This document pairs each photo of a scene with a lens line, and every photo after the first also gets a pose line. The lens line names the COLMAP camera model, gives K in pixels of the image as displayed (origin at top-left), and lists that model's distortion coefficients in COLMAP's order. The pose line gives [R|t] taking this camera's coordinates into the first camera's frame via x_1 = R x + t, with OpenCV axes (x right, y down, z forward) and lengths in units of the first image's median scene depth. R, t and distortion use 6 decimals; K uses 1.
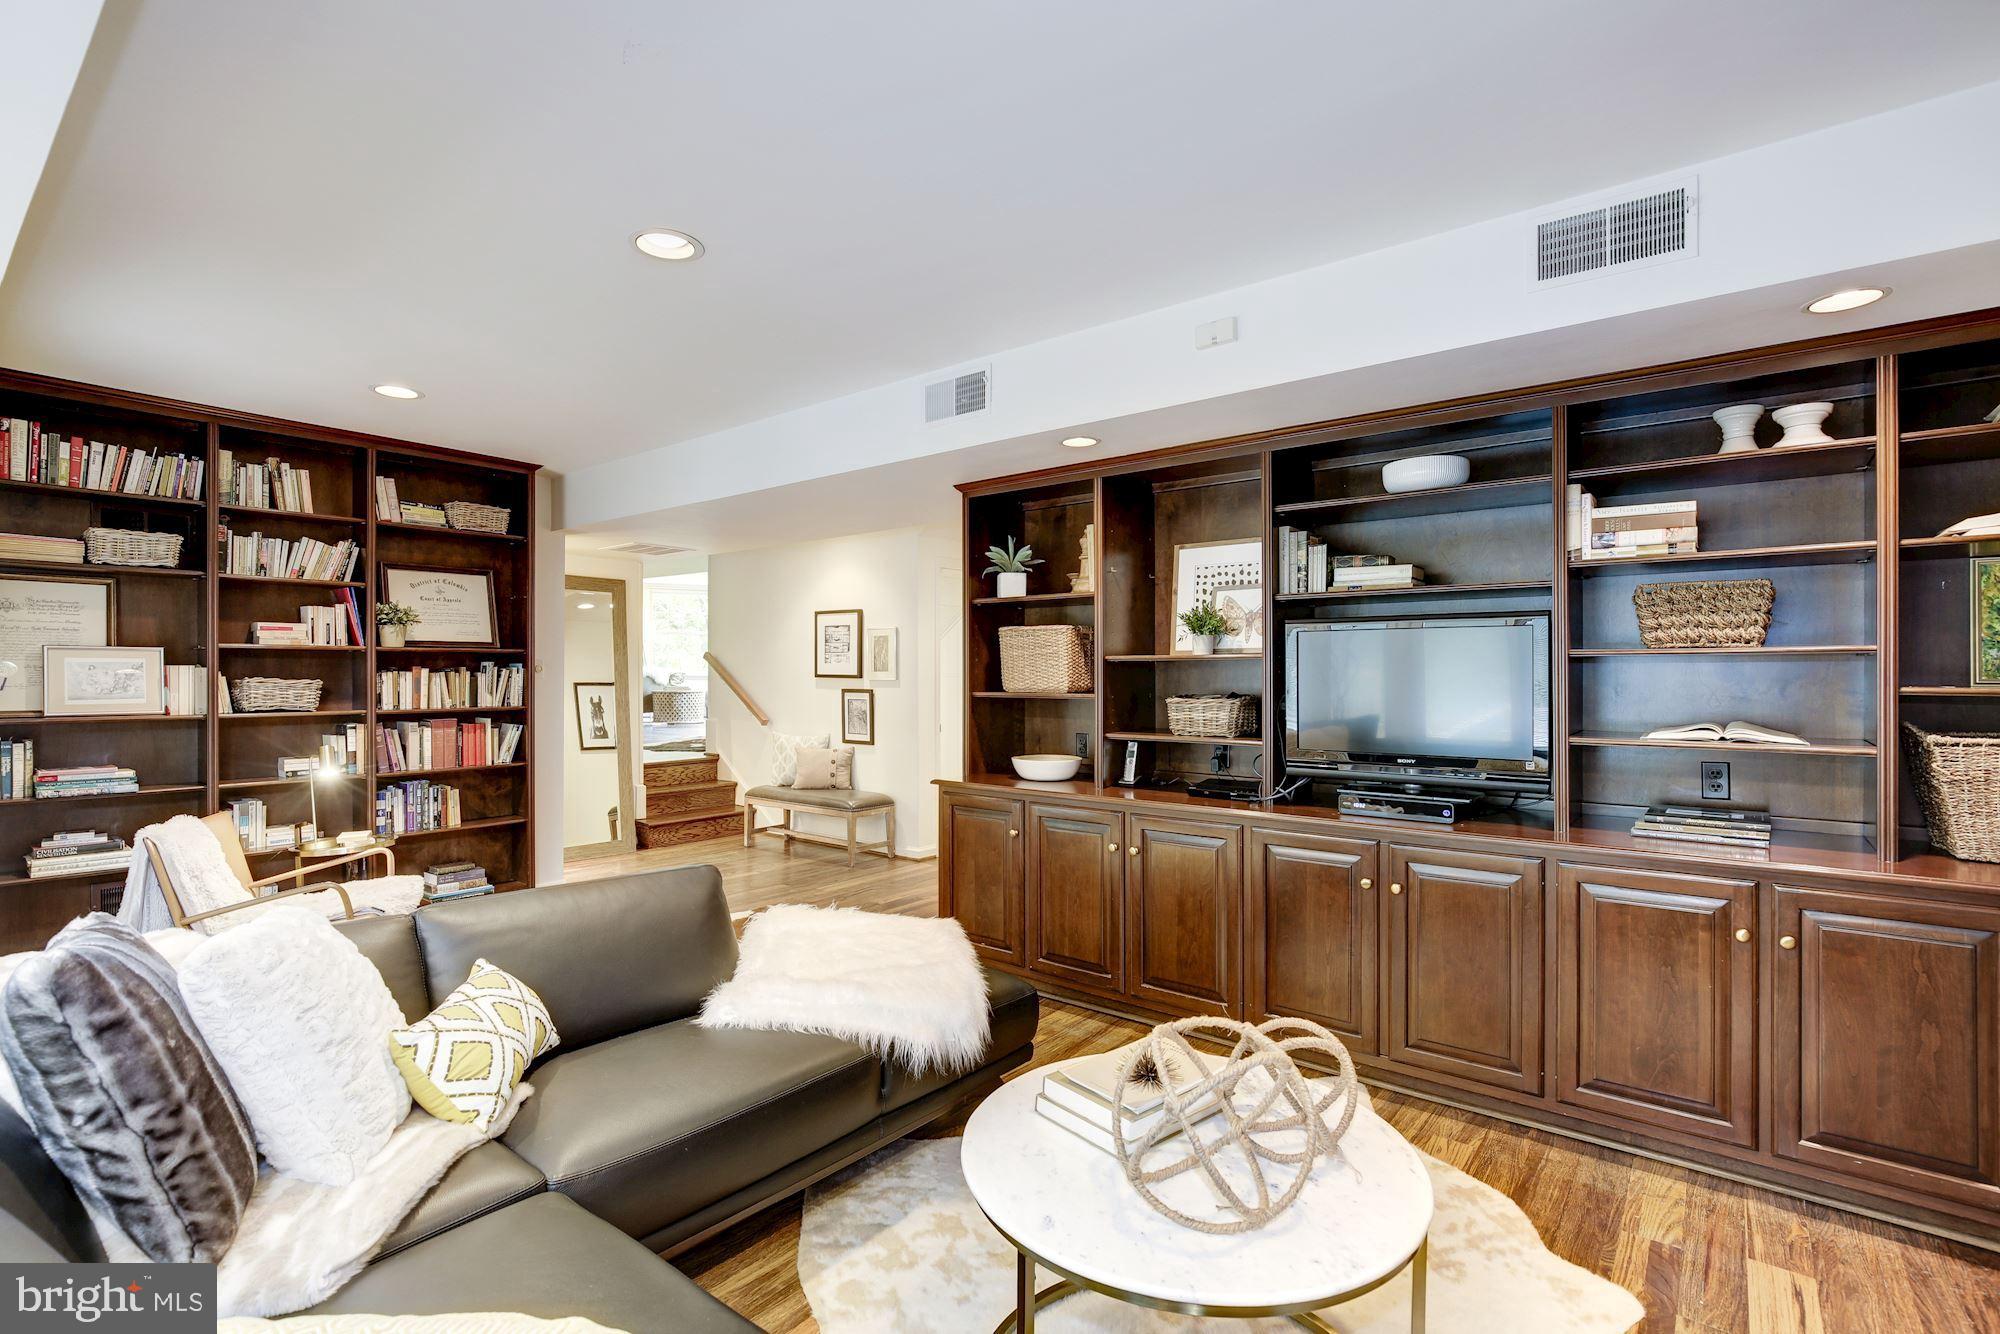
lens RADIAL K [[908.6, 0, 1000.9], [0, 908.6, 669.1], [0, 0, 1]] dist [-0.000557, 0.000163]
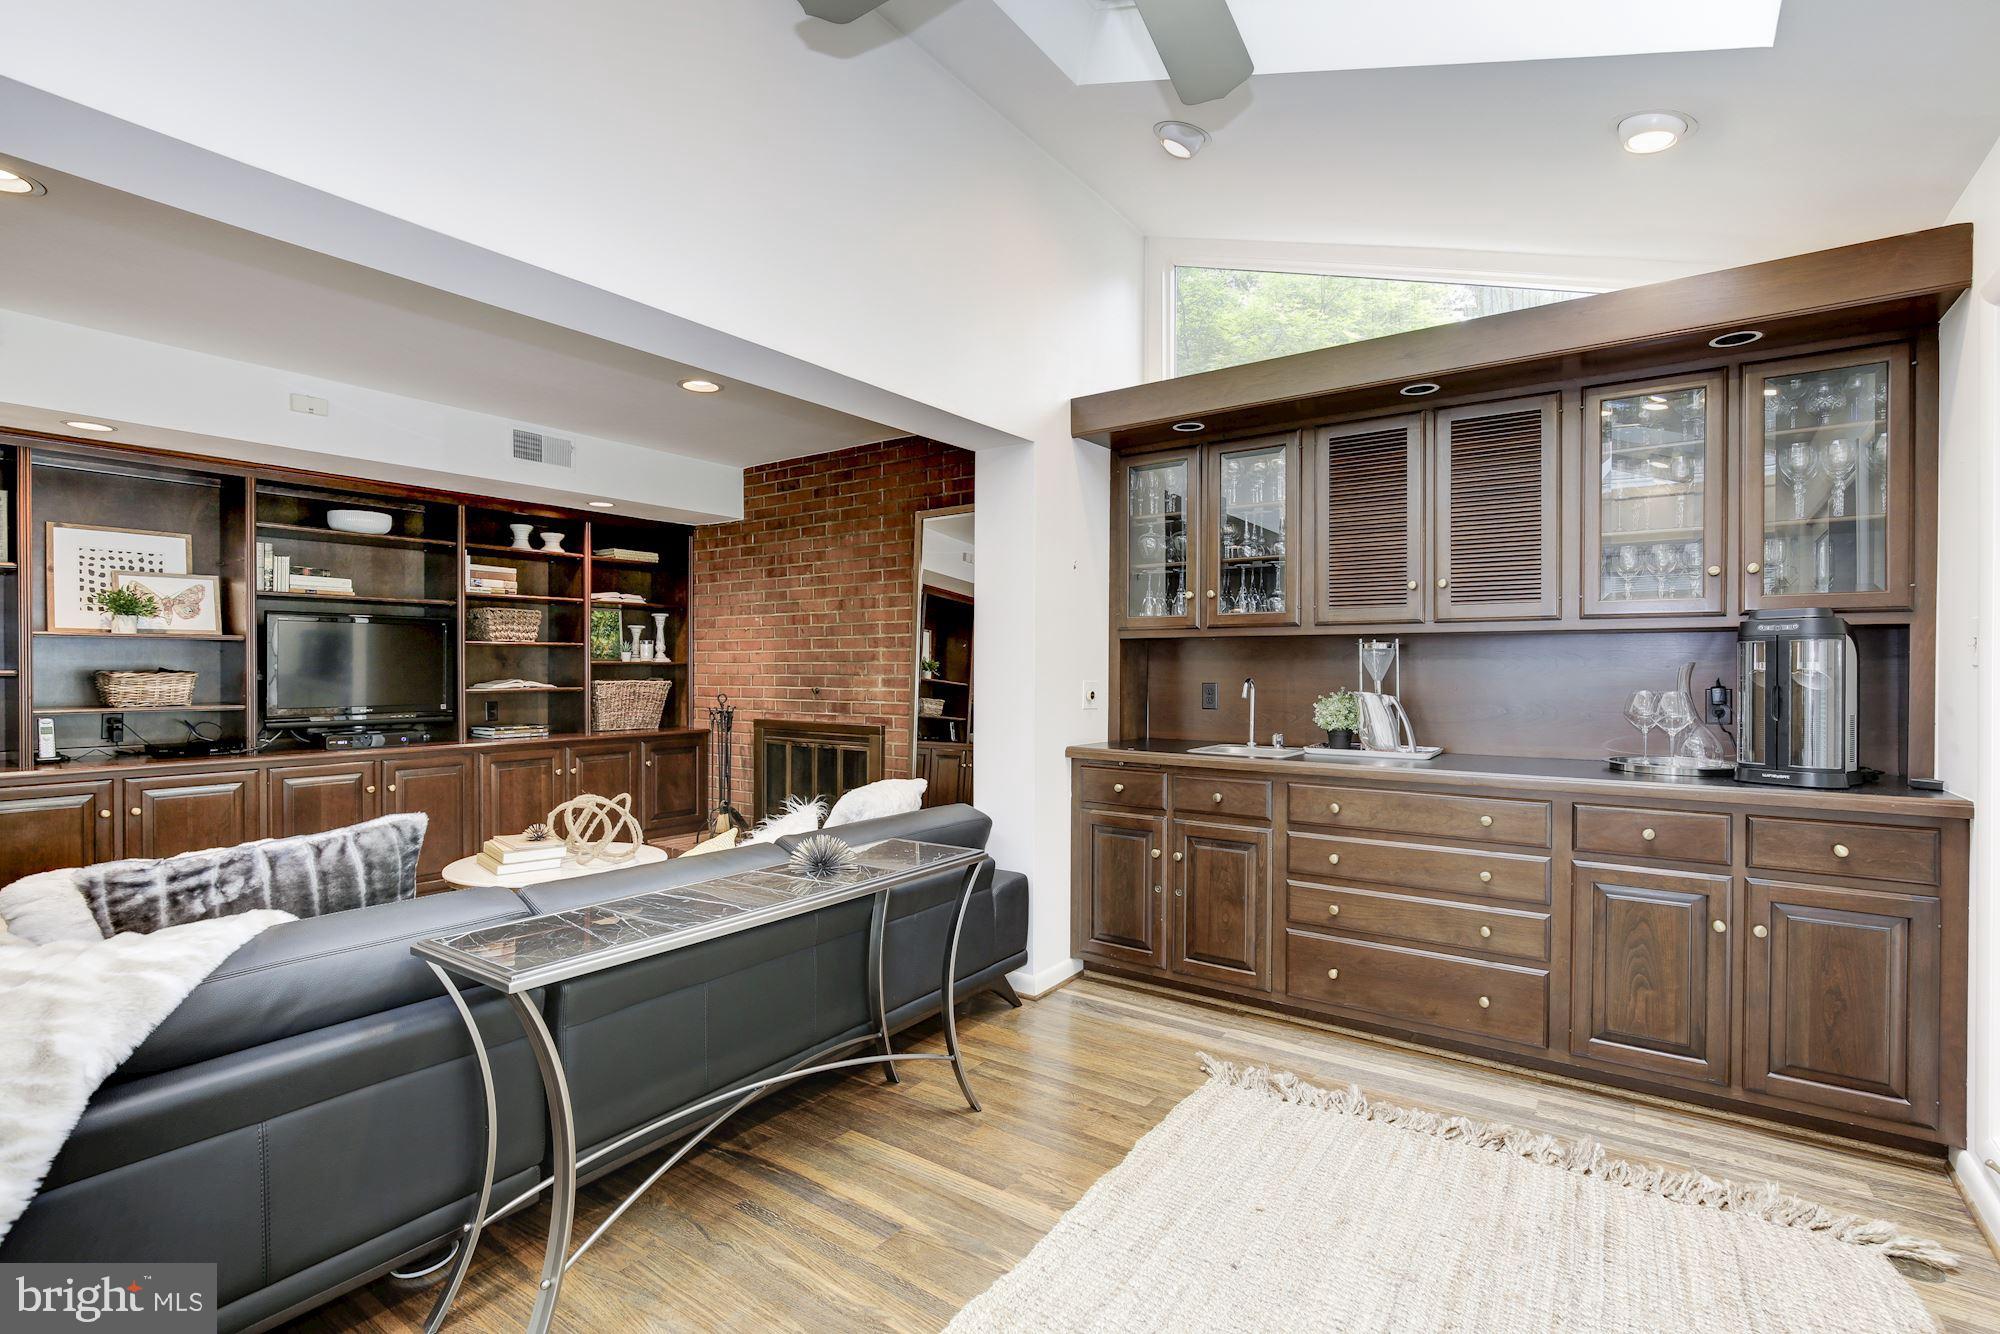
lens RADIAL K [[908.6, 0, 1000.9], [0, 908.6, 669.1], [0, 0, 1]] dist [-0.000557, 0.000163]
pose [[-0.065598, 0.001270, 0.997845, -1.325552], [0.003665, 0.999993, -0.001032, 0.044937], [-0.997839, 0.003589, -0.065602, 0.047603]]
